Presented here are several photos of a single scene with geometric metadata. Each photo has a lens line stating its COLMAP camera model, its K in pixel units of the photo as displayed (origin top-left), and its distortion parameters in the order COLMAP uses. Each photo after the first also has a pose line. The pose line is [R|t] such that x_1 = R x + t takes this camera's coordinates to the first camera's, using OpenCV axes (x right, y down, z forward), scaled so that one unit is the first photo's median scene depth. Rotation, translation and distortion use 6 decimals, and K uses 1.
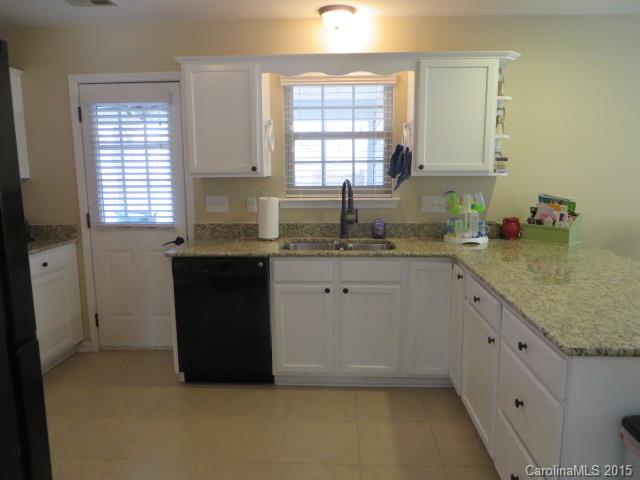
lens RADIAL K [[481.6, 0, 320.0], [0, 481.6, 240.0], [0, 0, 1]] dist [-0.003736, 0.003095]
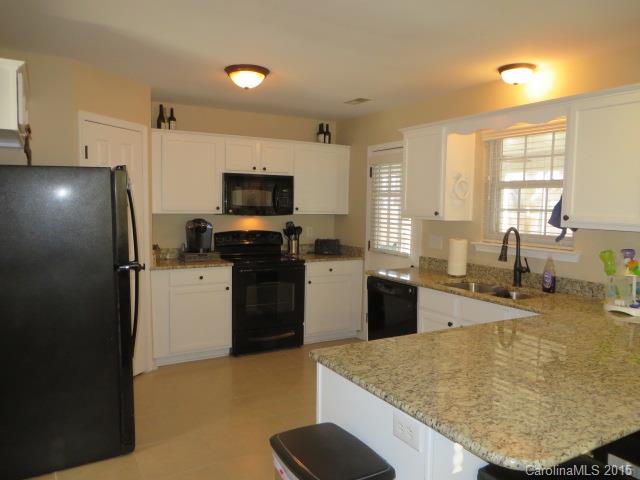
lens RADIAL K [[481.6, 0, 320.0], [0, 481.6, 240.0], [0, 0, 1]] dist [-0.003736, 0.003095]
pose [[0.546989, 0.081129, -0.833200, 0.684340], [-0.154791, 0.987932, -0.005424, -0.030615], [0.822705, 0.131939, 0.552946, 0.107978]]
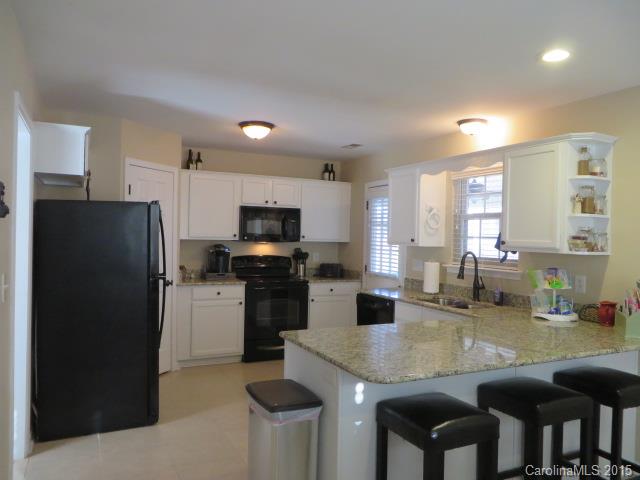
lens RADIAL K [[484.9, 0, 318.6], [0, 484.9, 237.8], [0, 0, 1]] dist [0.023457, -0.000281]
pose [[0.489127, 0.025535, -0.871839, 0.950175], [-0.167292, 0.983760, -0.065043, -0.014367], [0.856019, 0.177666, 0.485455, 0.062315]]
